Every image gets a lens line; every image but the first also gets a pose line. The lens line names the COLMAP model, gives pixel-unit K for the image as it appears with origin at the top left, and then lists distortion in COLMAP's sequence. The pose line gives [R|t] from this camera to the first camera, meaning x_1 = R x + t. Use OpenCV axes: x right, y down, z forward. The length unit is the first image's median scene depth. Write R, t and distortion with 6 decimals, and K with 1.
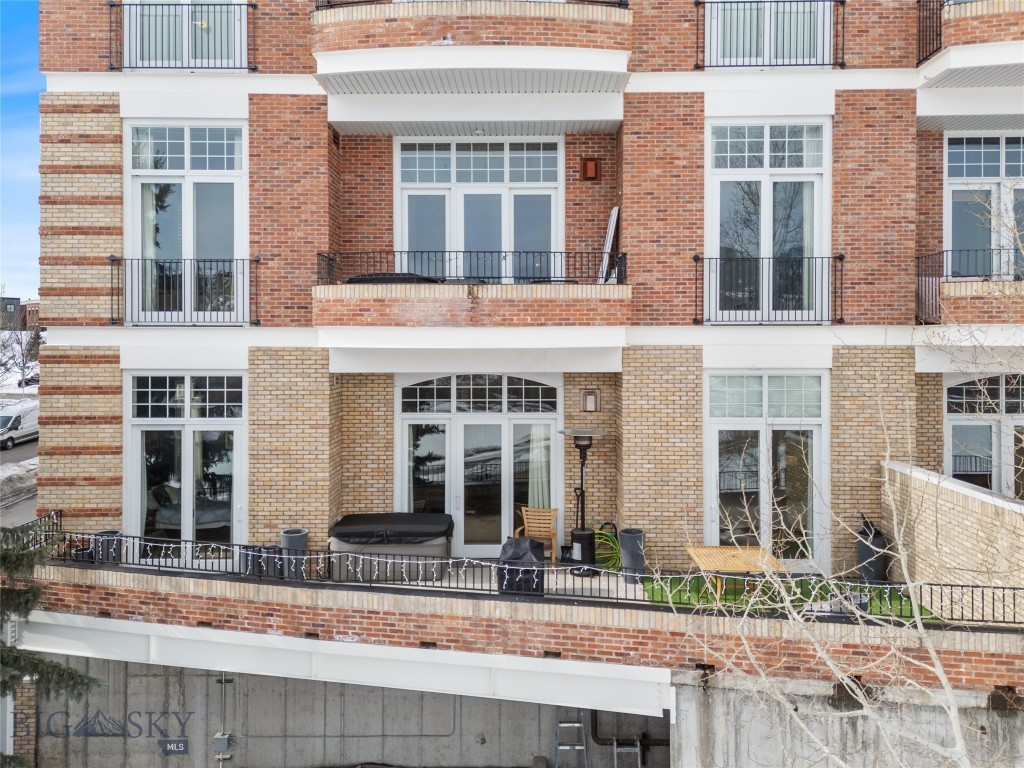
lens RADIAL K [[744.8, 0, 529.1], [0, 744.8, 353.8], [0, 0, 1]] dist [0.059487, -0.041767]
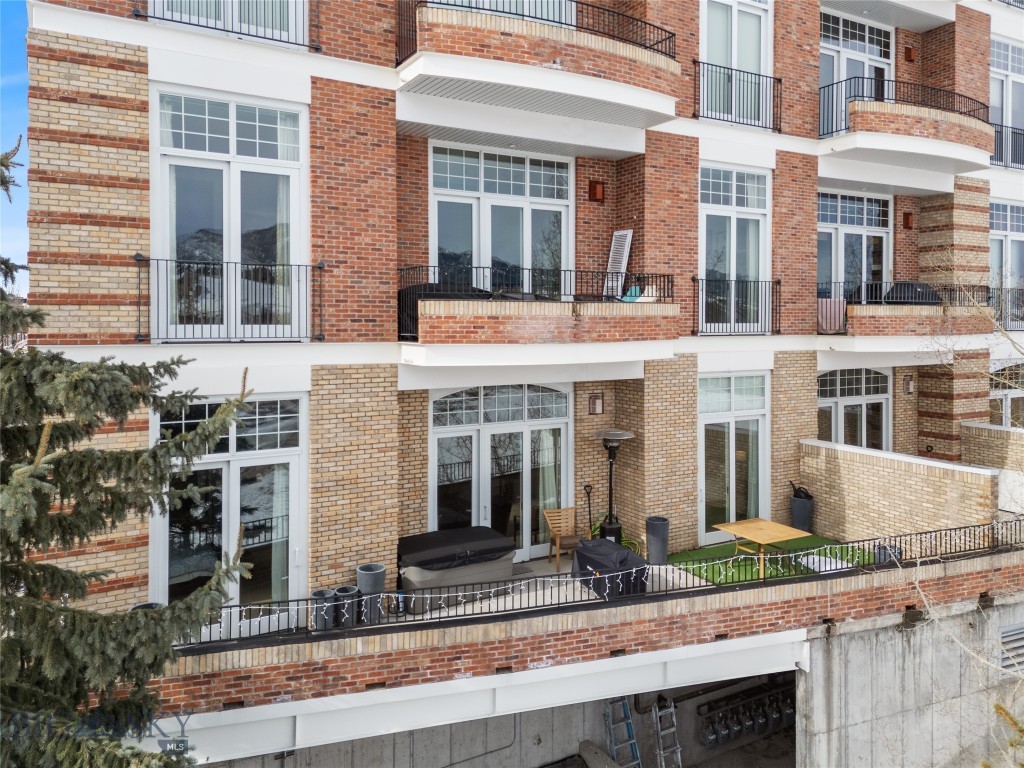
lens RADIAL K [[747.7, 0, 506.8], [0, 747.7, 333.6], [0, 0, 1]] dist [0.063168, -0.049667]
pose [[0.866434, -0.007217, 0.499239, -0.613940], [0.003583, 0.999960, 0.008237, -0.052838], [-0.499279, -0.005348, 0.866425, 0.127325]]
